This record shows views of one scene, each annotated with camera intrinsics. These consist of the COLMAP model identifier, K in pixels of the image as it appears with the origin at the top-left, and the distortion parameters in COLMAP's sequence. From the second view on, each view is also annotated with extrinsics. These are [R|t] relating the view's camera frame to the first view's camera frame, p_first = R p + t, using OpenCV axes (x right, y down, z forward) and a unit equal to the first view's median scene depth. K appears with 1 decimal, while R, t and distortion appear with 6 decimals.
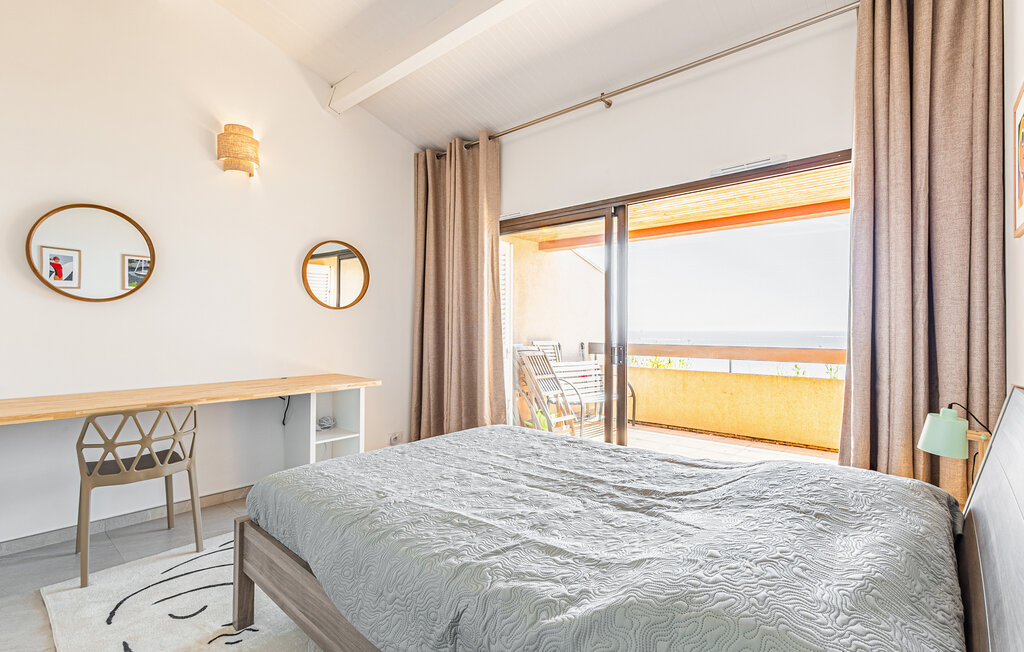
lens RADIAL K [[476.1, 0, 511.2], [0, 476.1, 323.5], [0, 0, 1]] dist [0.012724, 0.000520]
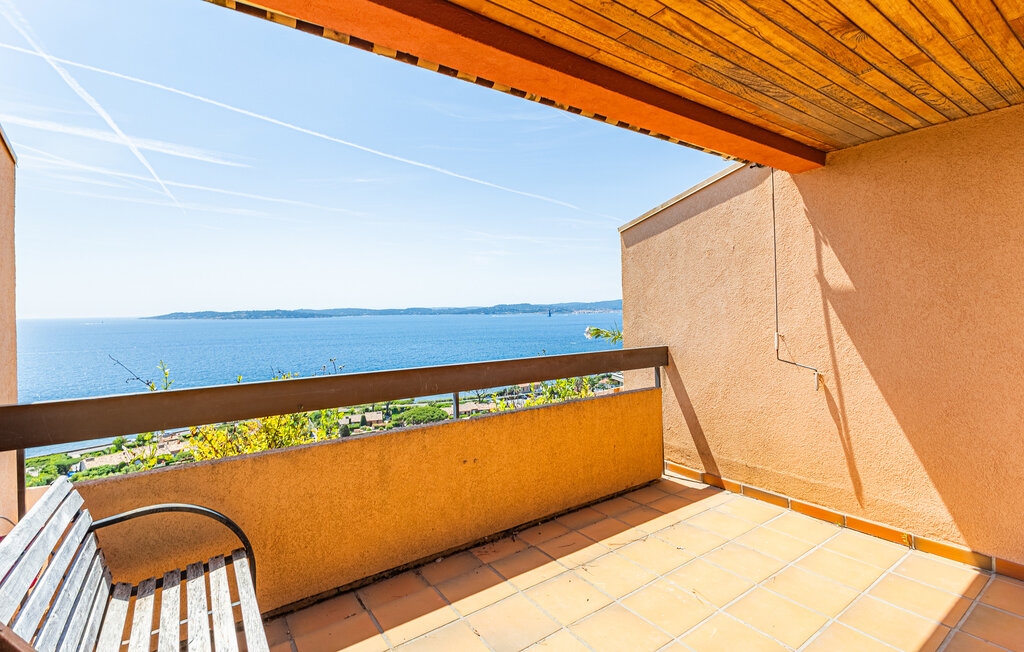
lens RADIAL K [[476.1, 0, 512.6], [0, 476.1, 326.5], [0, 0, 1]] dist [0.012724, 0.000520]
pose [[0.234401, -0.043242, 0.971178, -0.025633], [0.007655, 0.999061, 0.042636, -0.026176], [-0.972110, -0.002560, 0.234512, 1.347567]]
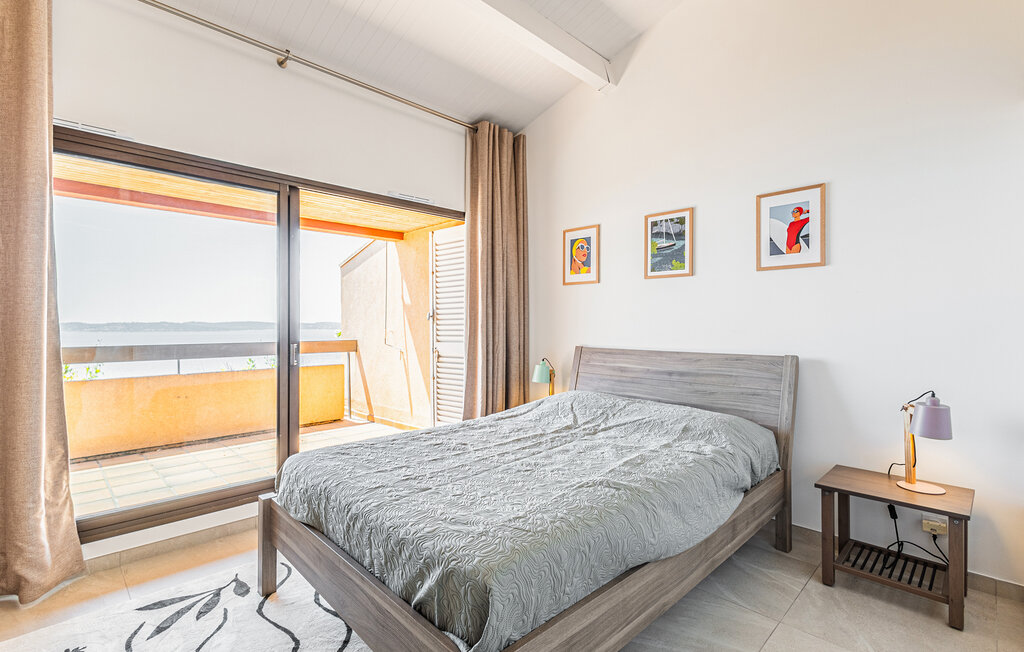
lens RADIAL K [[476.1, 0, 510.1], [0, 476.1, 326.0], [0, 0, 1]] dist [0.012724, 0.000520]
pose [[0.069899, -0.007422, 0.997526, -0.632671], [-0.006270, 0.999949, 0.007880, 0.003657], [-0.997534, -0.006806, 0.069849, 0.529128]]
